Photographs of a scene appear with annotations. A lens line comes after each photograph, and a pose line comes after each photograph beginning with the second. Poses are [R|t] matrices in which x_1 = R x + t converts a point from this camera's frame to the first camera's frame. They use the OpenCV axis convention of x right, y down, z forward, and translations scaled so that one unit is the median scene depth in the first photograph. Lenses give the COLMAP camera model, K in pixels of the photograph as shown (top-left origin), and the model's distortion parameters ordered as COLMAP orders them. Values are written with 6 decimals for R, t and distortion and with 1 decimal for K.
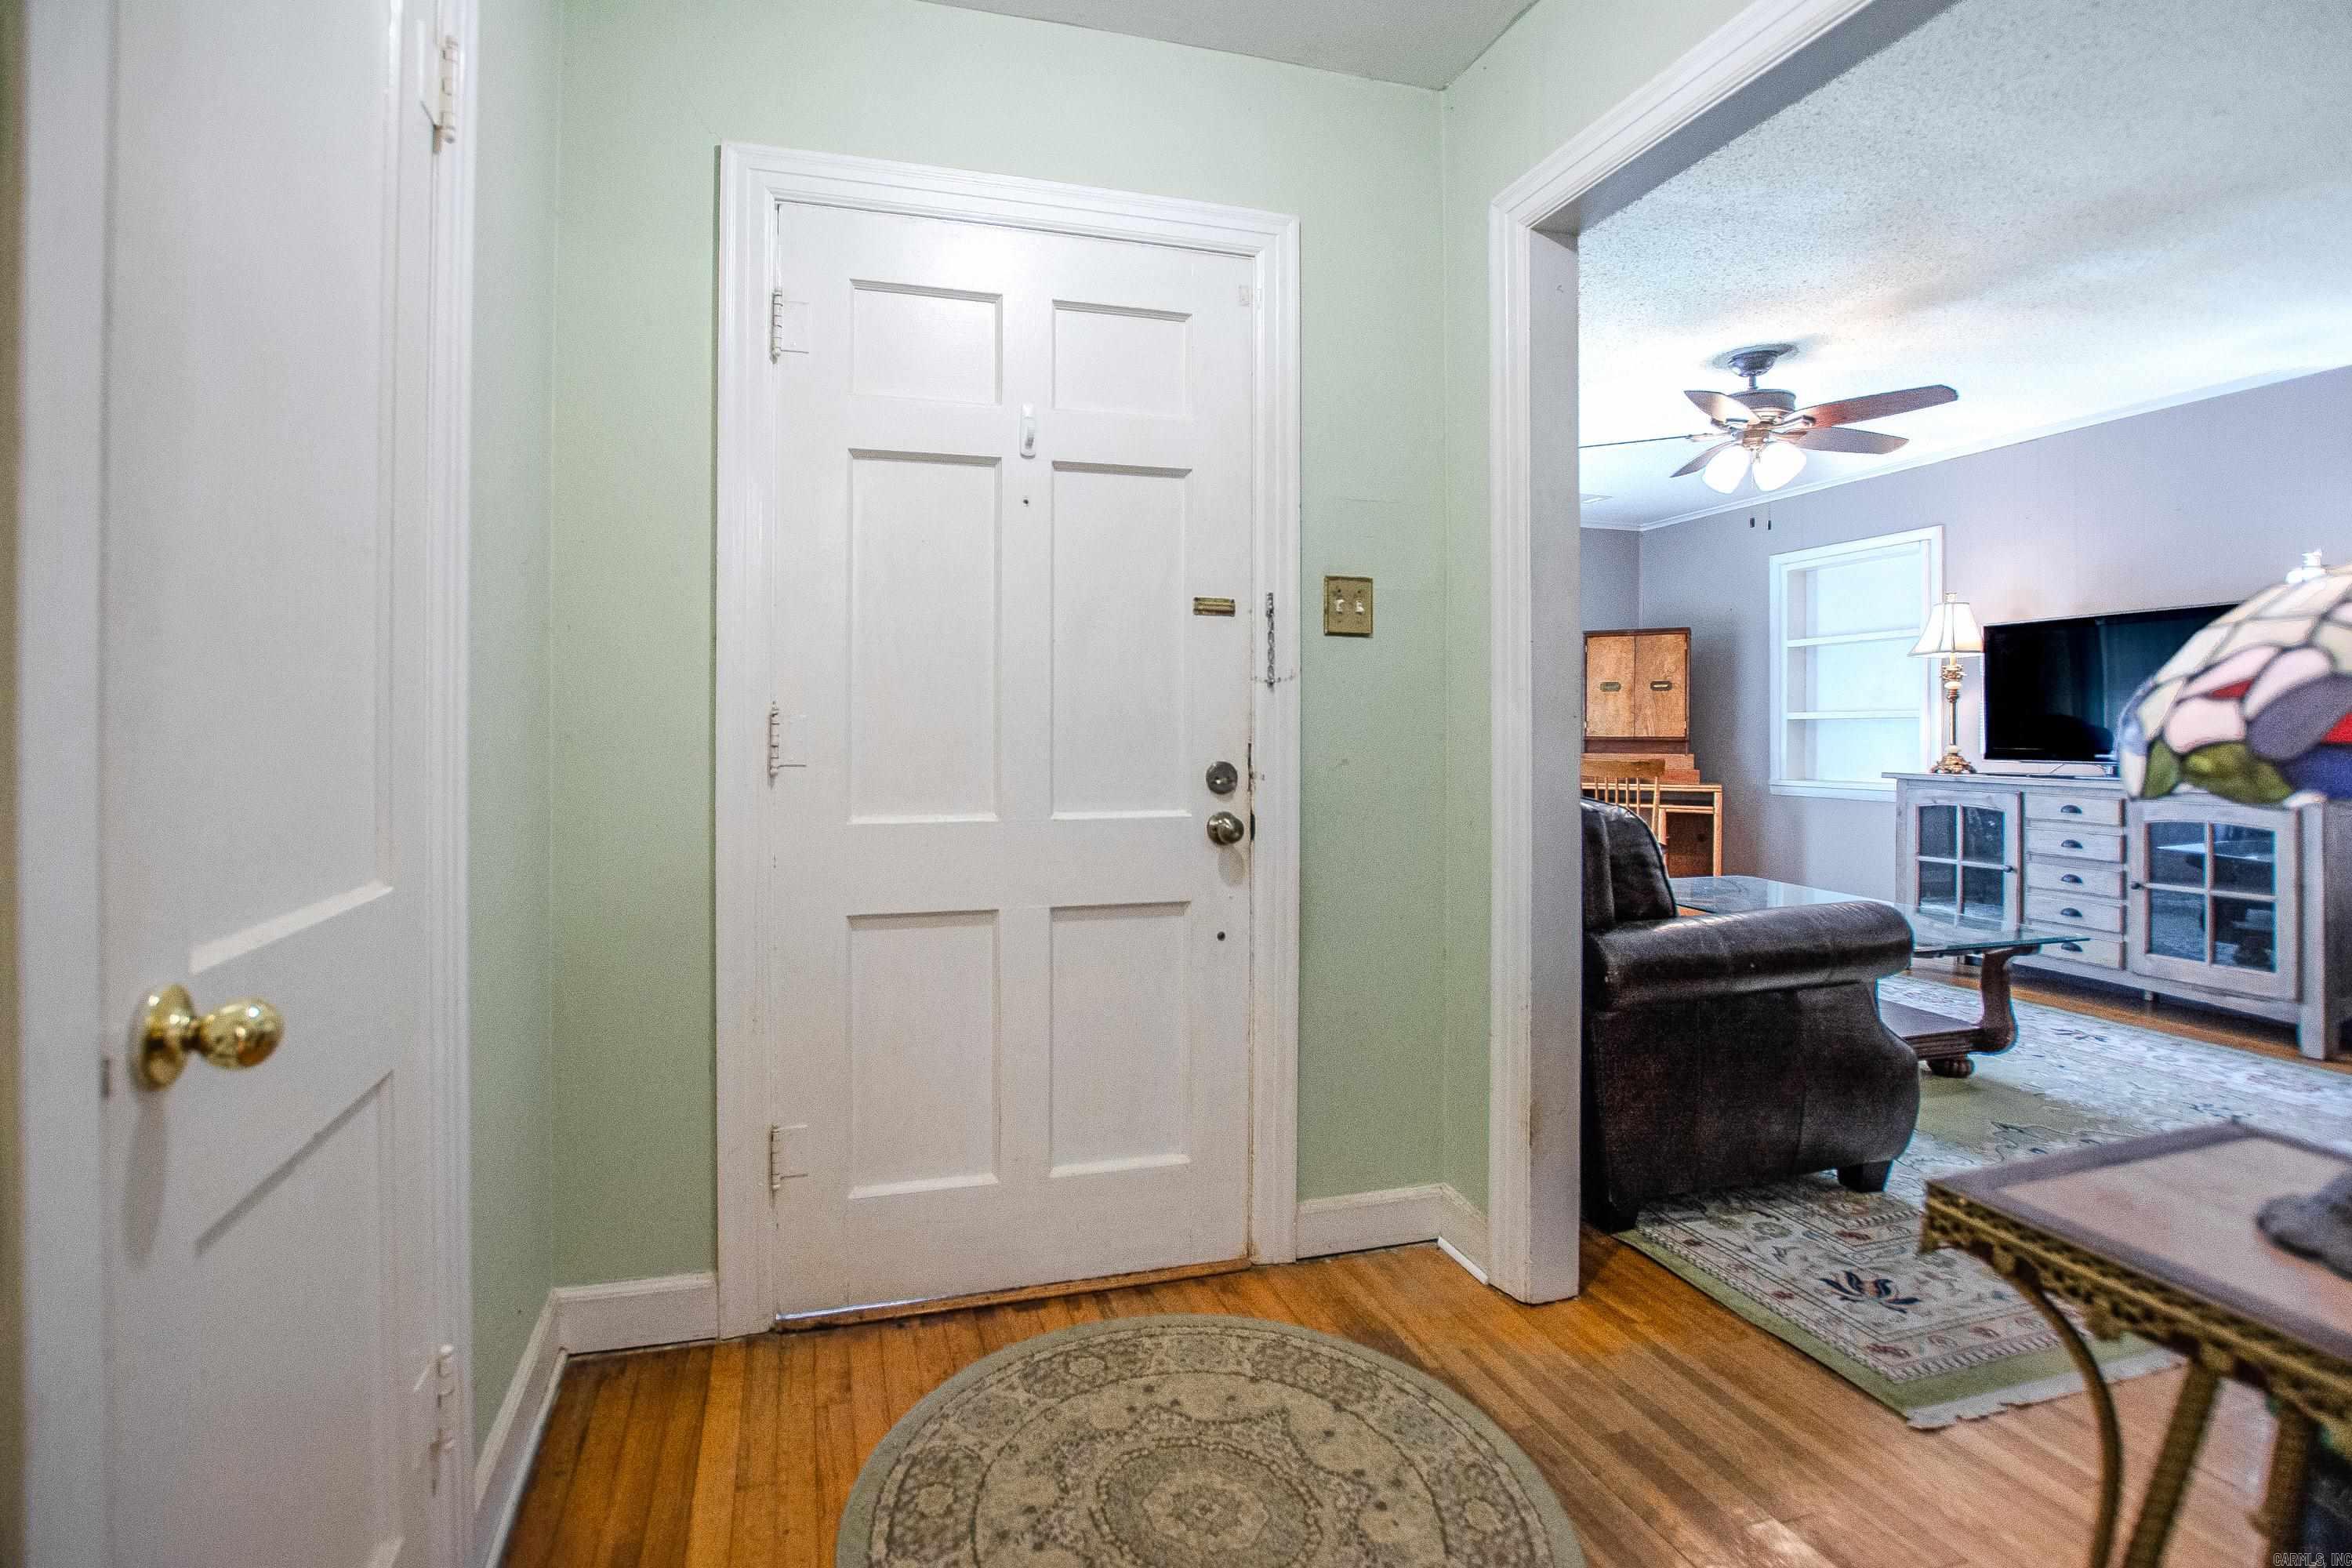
lens RADIAL K [[1052.4, 0, 1172.0], [0, 1052.4, 726.5], [0, 0, 1]] dist [-0.020025, -0.000294]
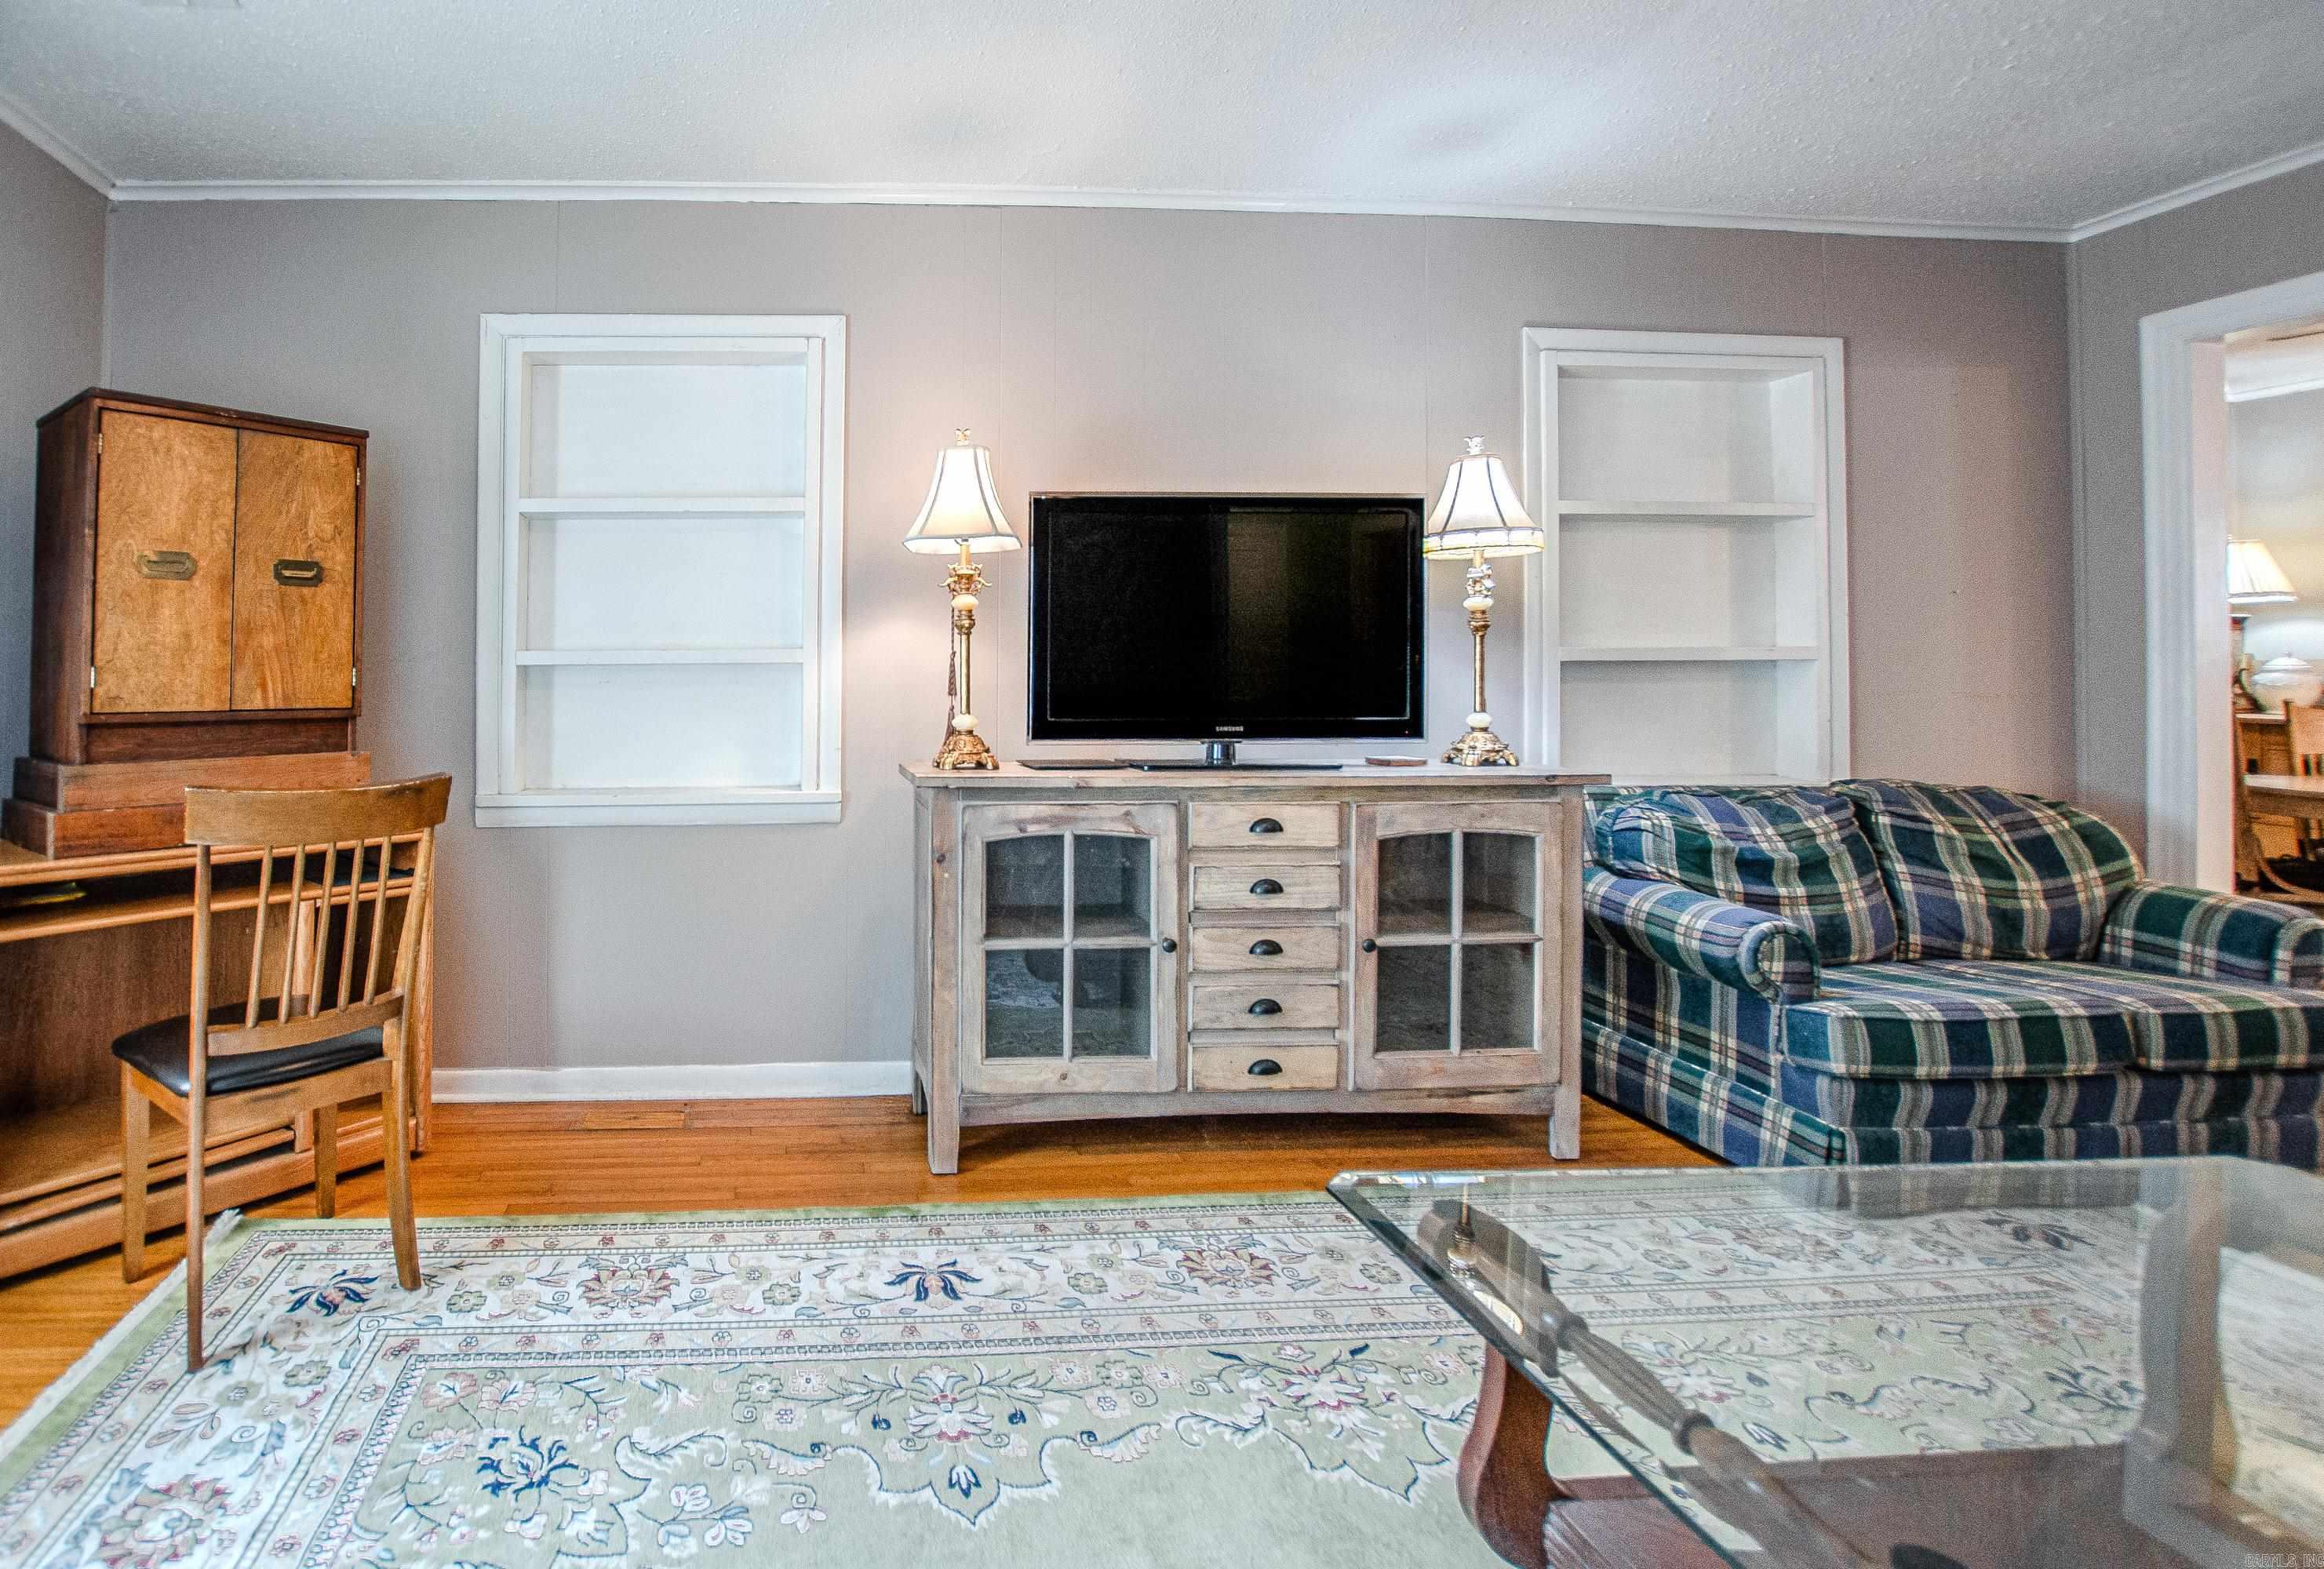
lens RADIAL K [[1151.6, 0, 849.3], [0, 1151.6, 665.5], [0, 0, 1]] dist [-0.020516, 0.000235]
pose [[0.300872, 0.003612, 0.953658, 0.176774], [0.001214, 0.999991, -0.004170, -0.004860], [-0.953664, 0.002412, 0.300865, 0.915228]]
